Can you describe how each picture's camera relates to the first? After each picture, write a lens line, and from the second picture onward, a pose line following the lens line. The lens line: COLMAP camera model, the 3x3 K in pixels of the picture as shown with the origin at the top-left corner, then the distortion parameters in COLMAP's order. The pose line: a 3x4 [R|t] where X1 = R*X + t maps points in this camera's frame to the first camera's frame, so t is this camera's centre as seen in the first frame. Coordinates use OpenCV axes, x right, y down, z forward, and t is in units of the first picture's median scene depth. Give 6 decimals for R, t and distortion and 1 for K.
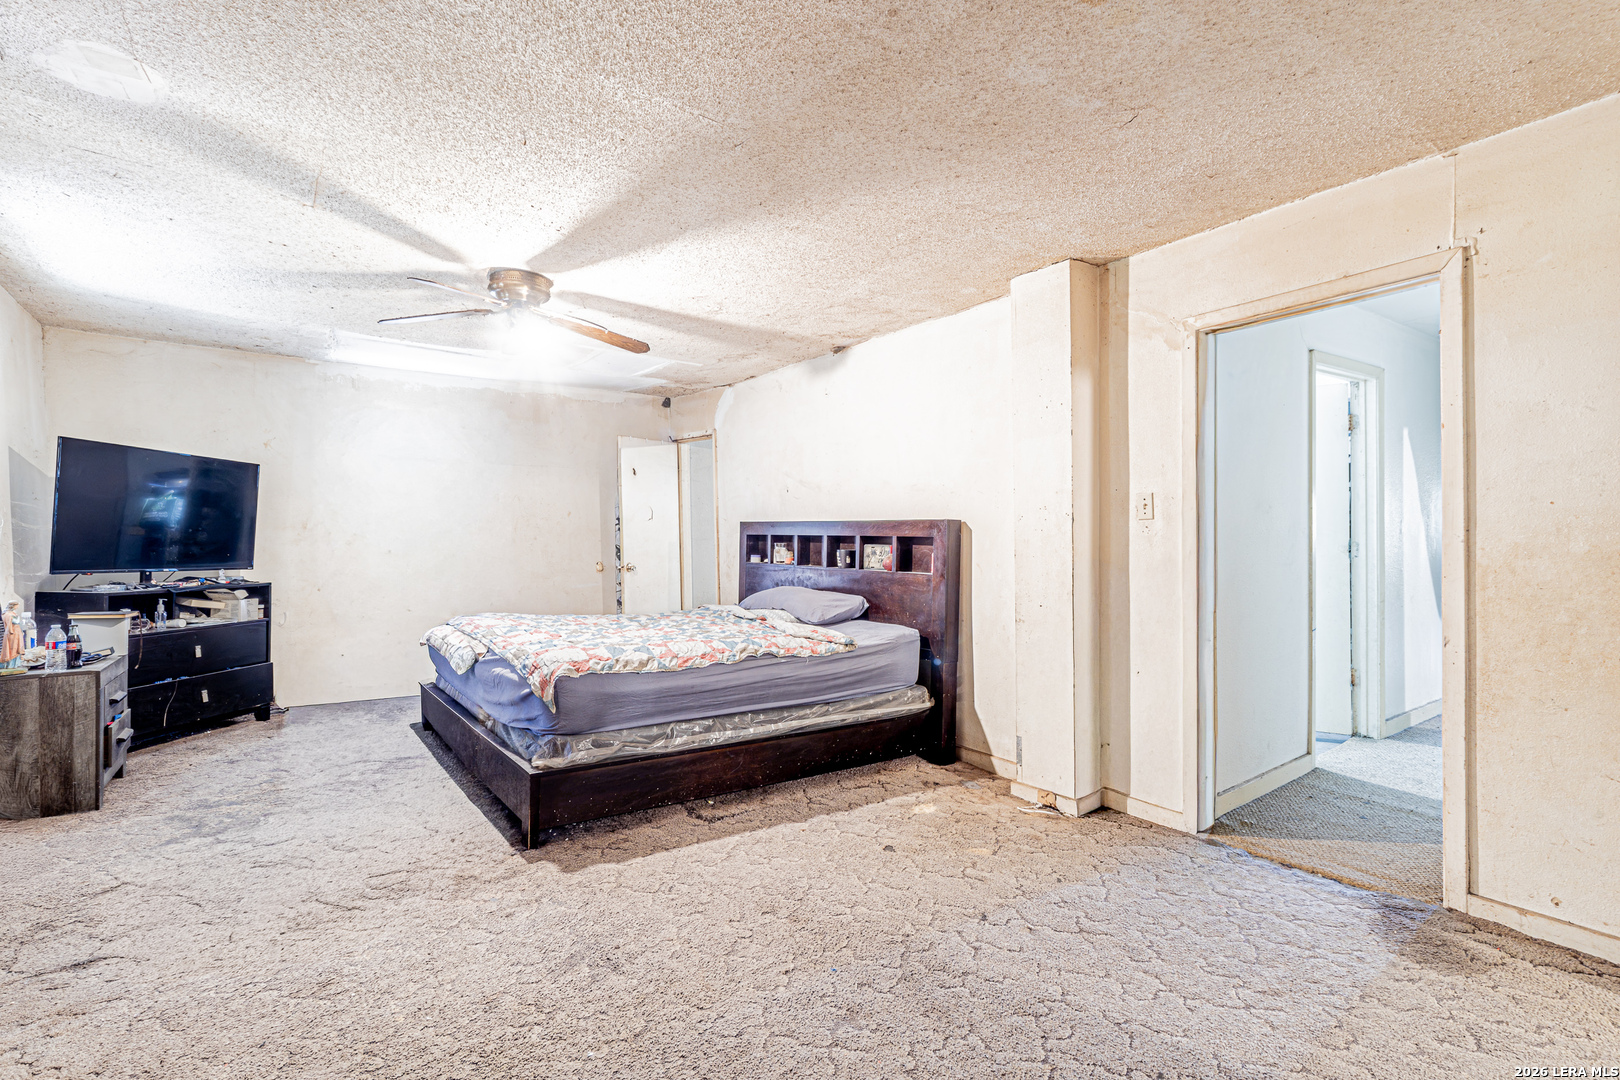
lens RADIAL K [[756.5, 0, 810.0], [0, 756.5, 540.0], [0, 0, 1]] dist [0.002589, 0.000407]
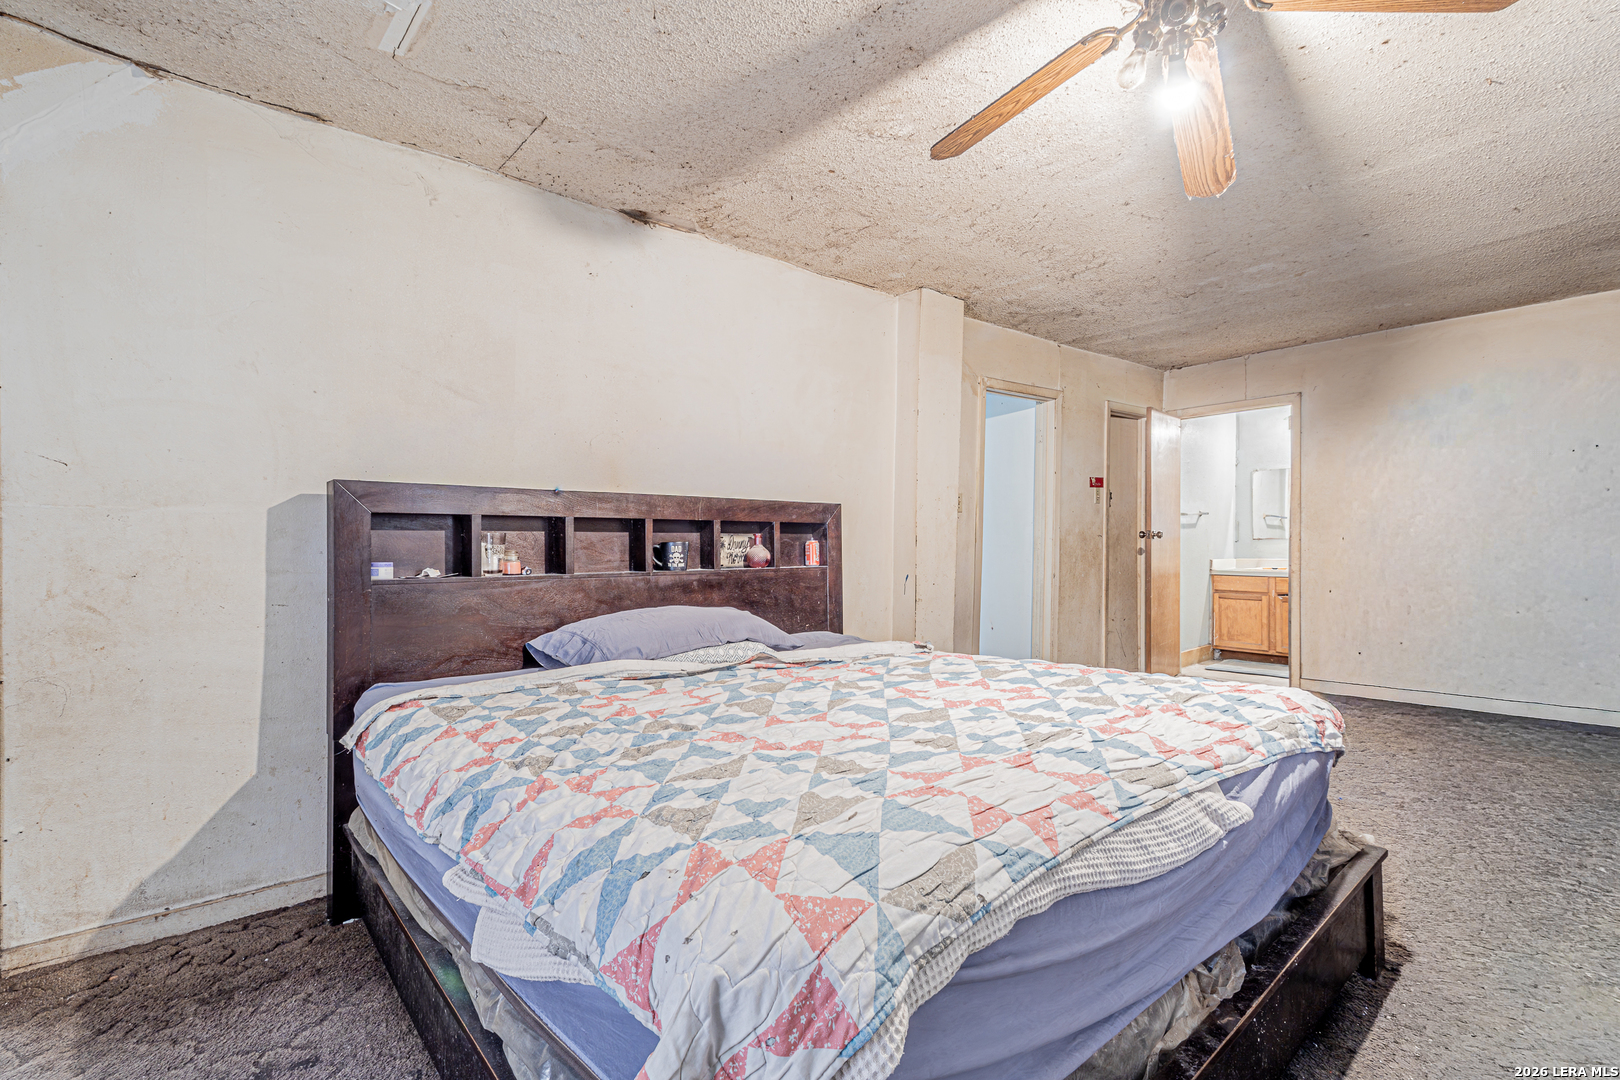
lens RADIAL K [[756.5, 0, 810.0], [0, 756.5, 540.0], [0, 0, 1]] dist [0.002589, 0.000407]
pose [[-0.079936, -0.011719, 0.996731, -0.664373], [0.001030, 0.999929, 0.011839, 0.005392], [-0.996799, 0.001974, -0.079918, 1.024090]]
